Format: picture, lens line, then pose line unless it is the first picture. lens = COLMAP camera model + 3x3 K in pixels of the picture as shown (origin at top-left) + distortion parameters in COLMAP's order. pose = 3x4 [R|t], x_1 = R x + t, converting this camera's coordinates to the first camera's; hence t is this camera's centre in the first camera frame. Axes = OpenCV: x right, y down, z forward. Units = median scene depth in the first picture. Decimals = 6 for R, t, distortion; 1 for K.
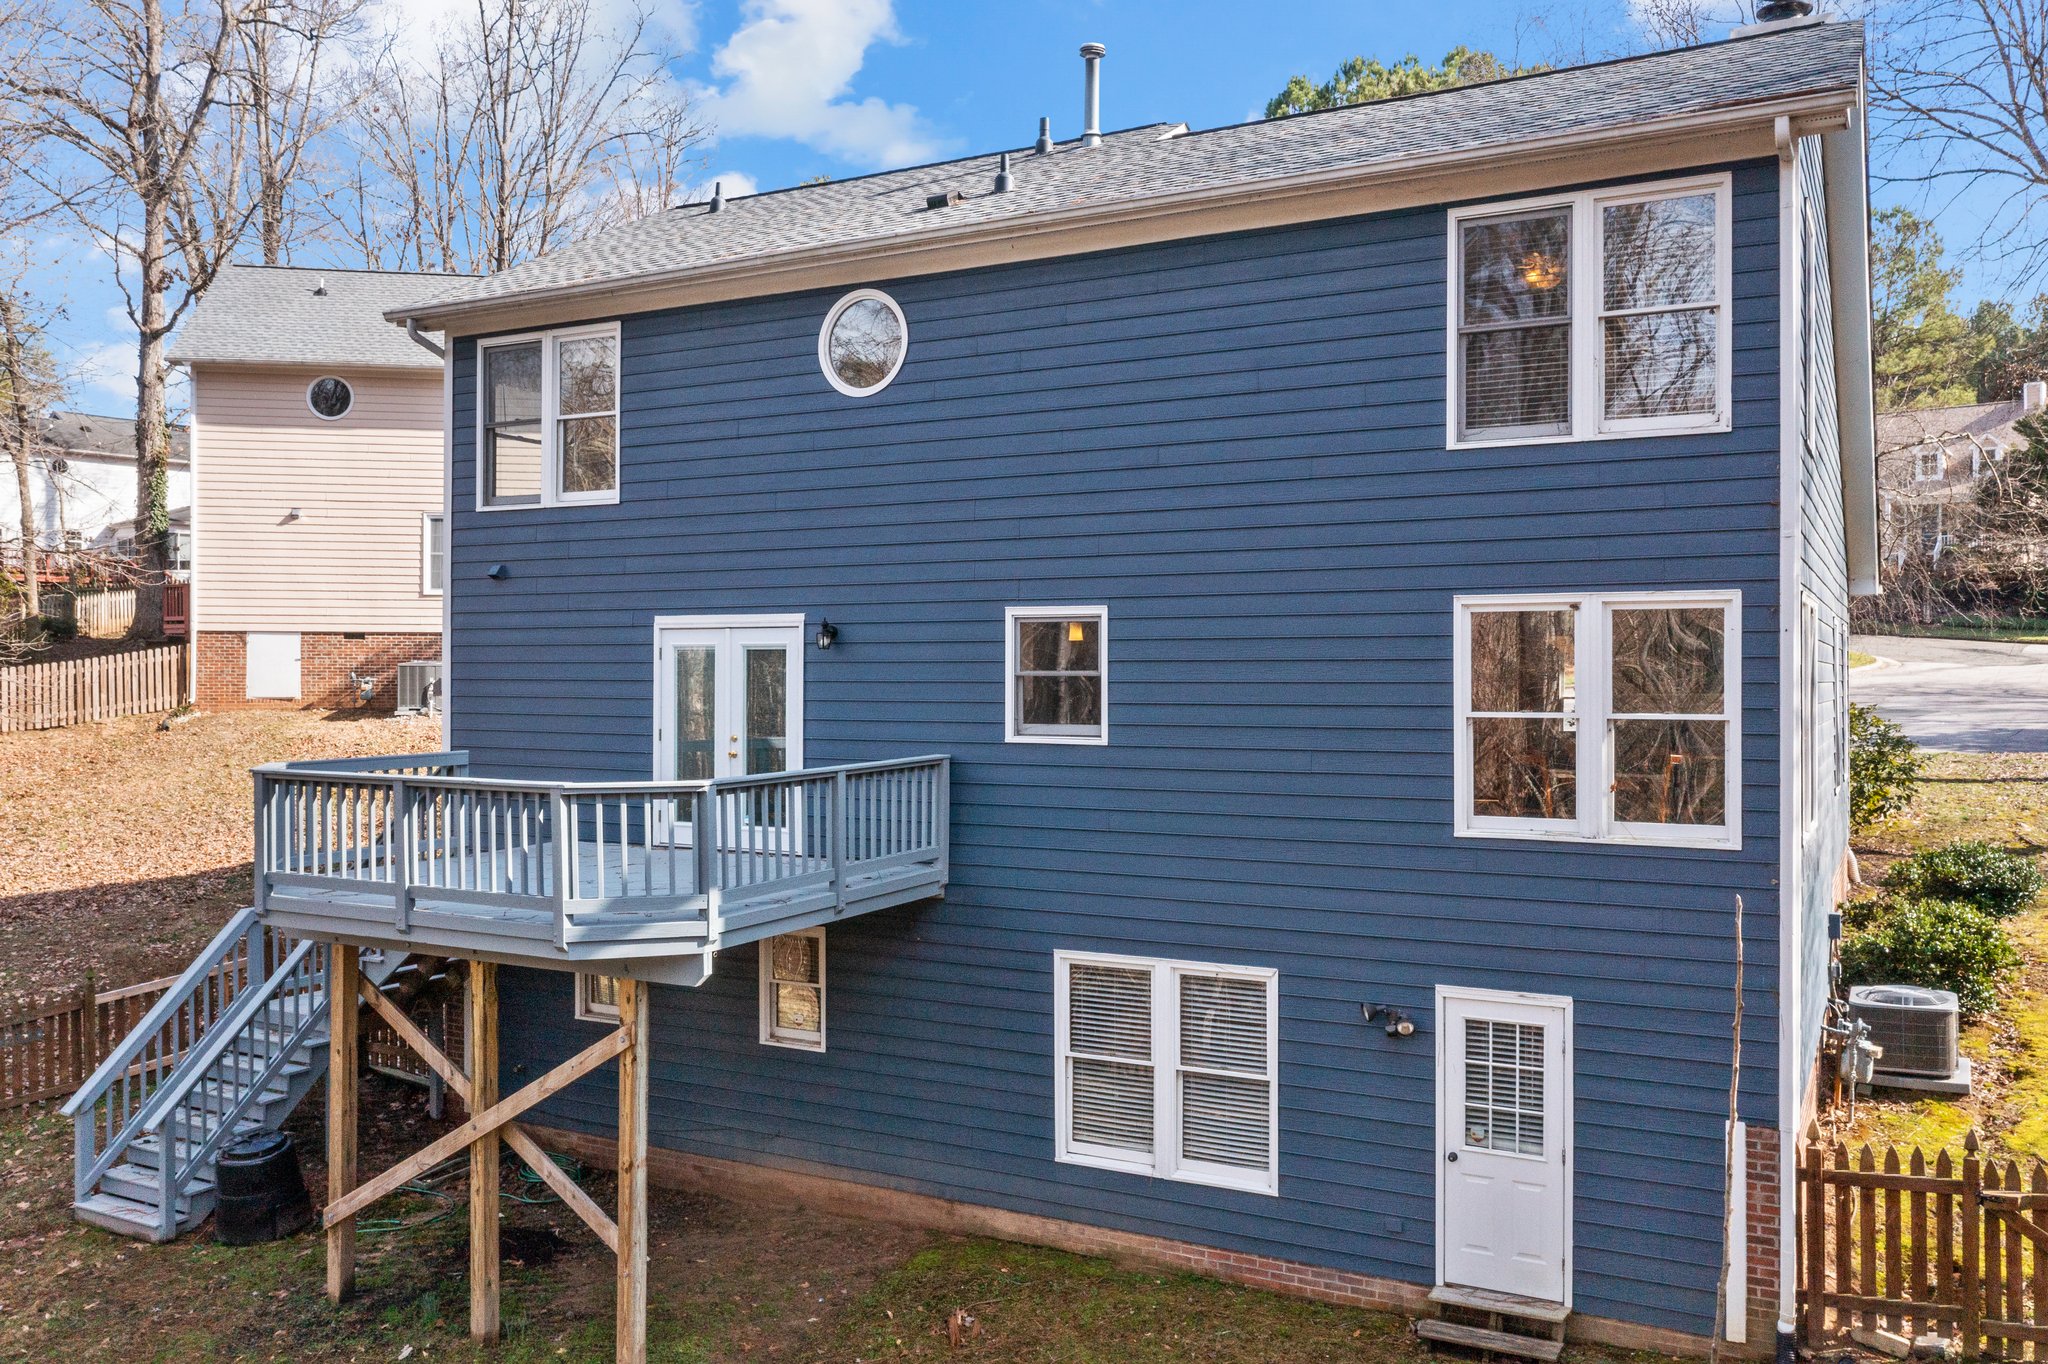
lens RADIAL K [[1652.7, 0, 1024.0], [0, 1652.7, 682.0], [0, 0, 1]] dist [-0.002673, 0.002377]
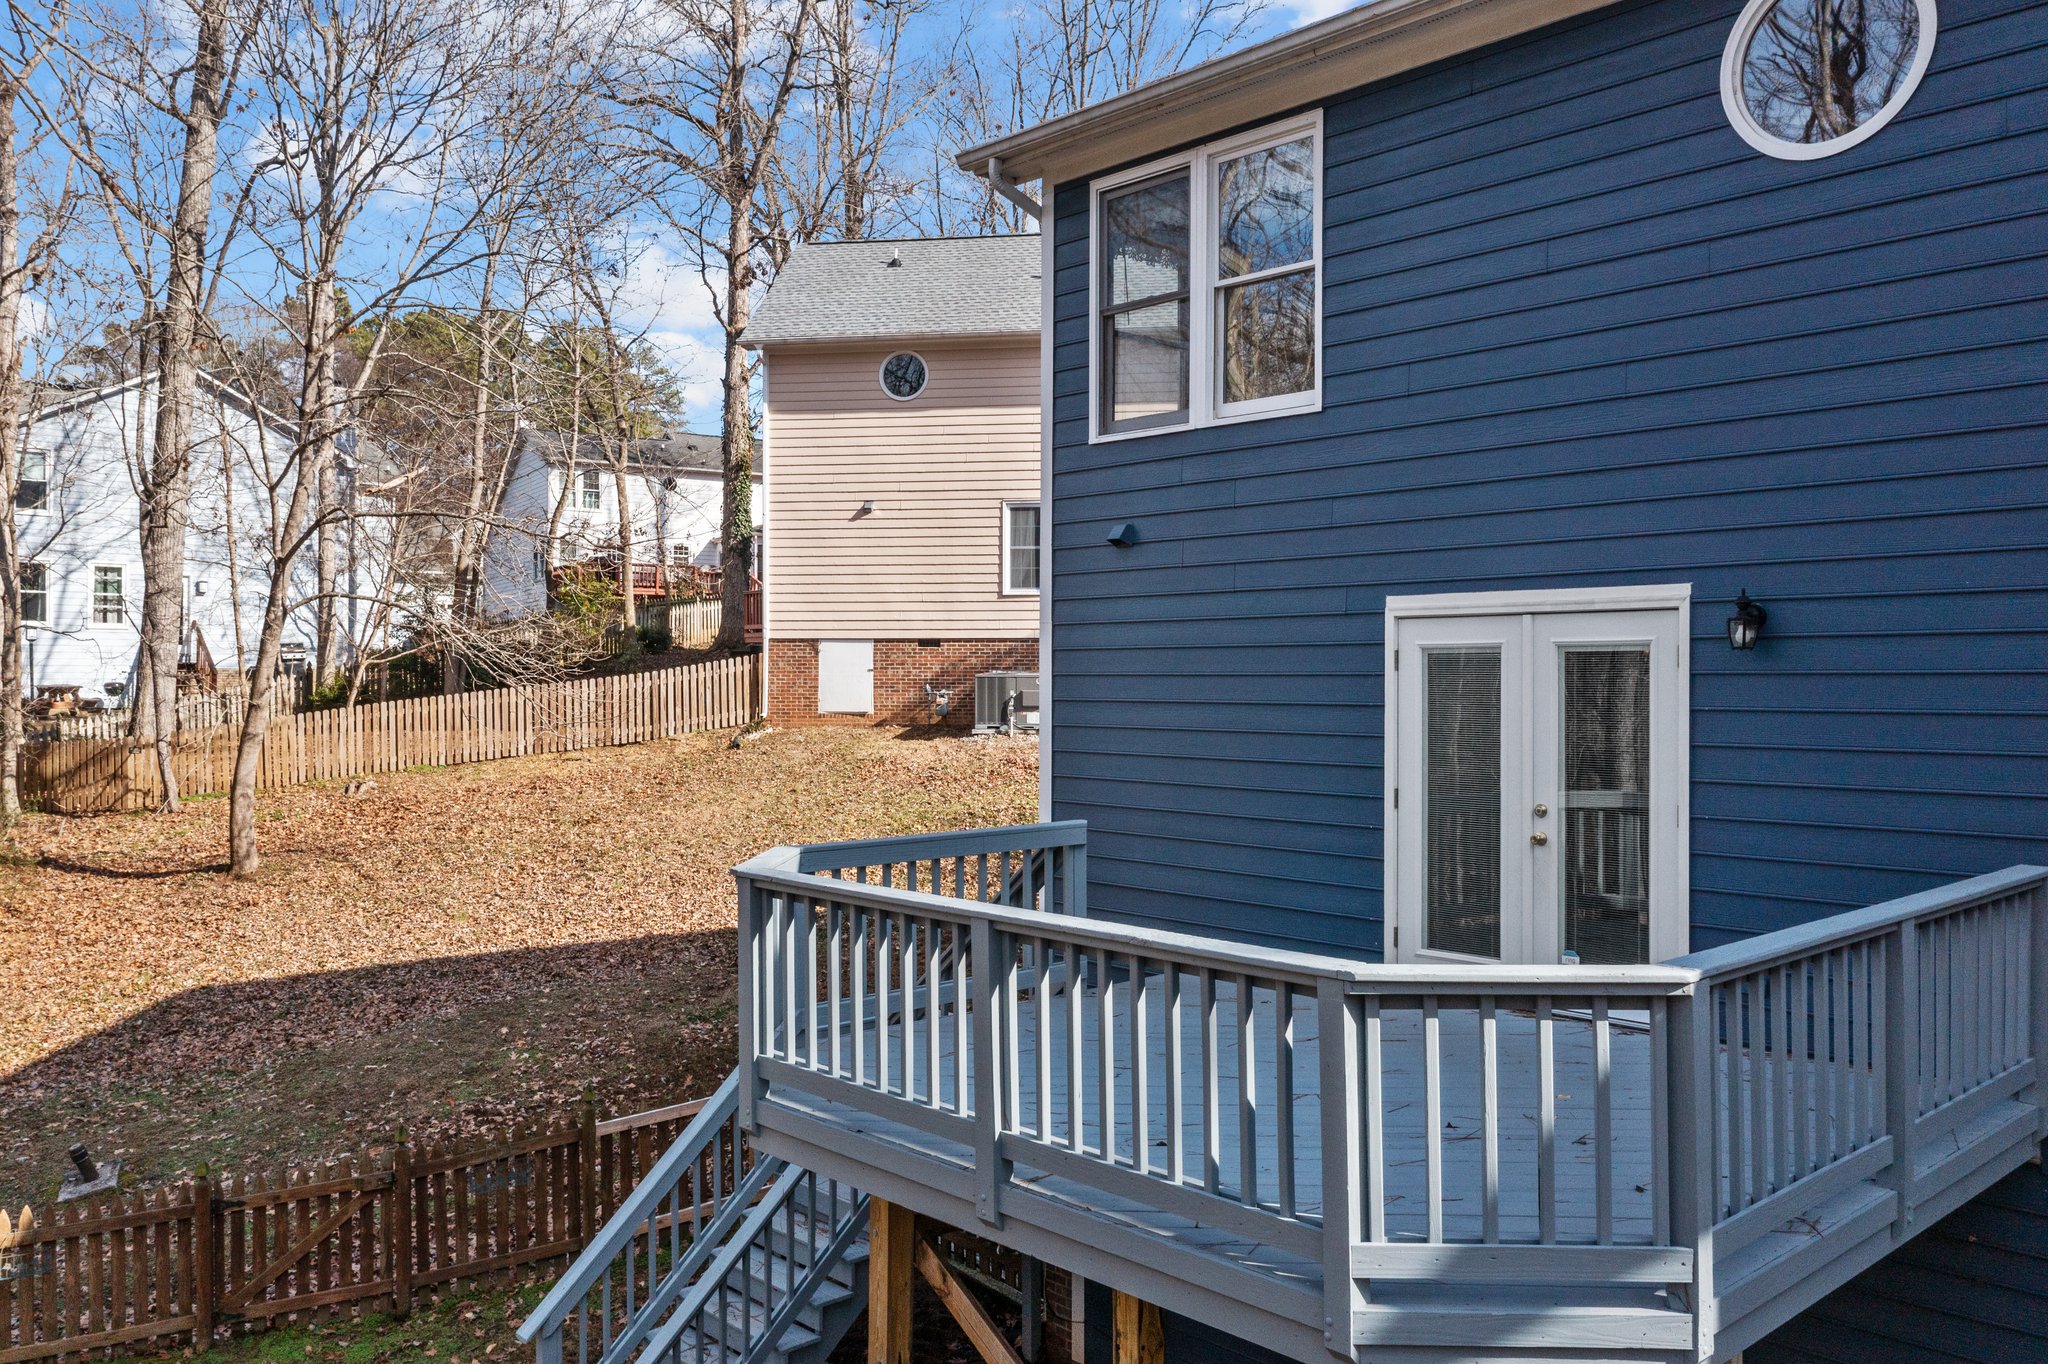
lens RADIAL K [[1617.5, 0, 1024.0], [0, 1617.5, 682.0], [0, 0, 1]] dist [-0.005338, -0.003744]
pose [[0.945608, -0.001754, -0.325303, -0.147358], [0.000409, 0.999991, -0.004203, -0.006404], [0.325307, 0.003841, 0.945601, 0.385257]]
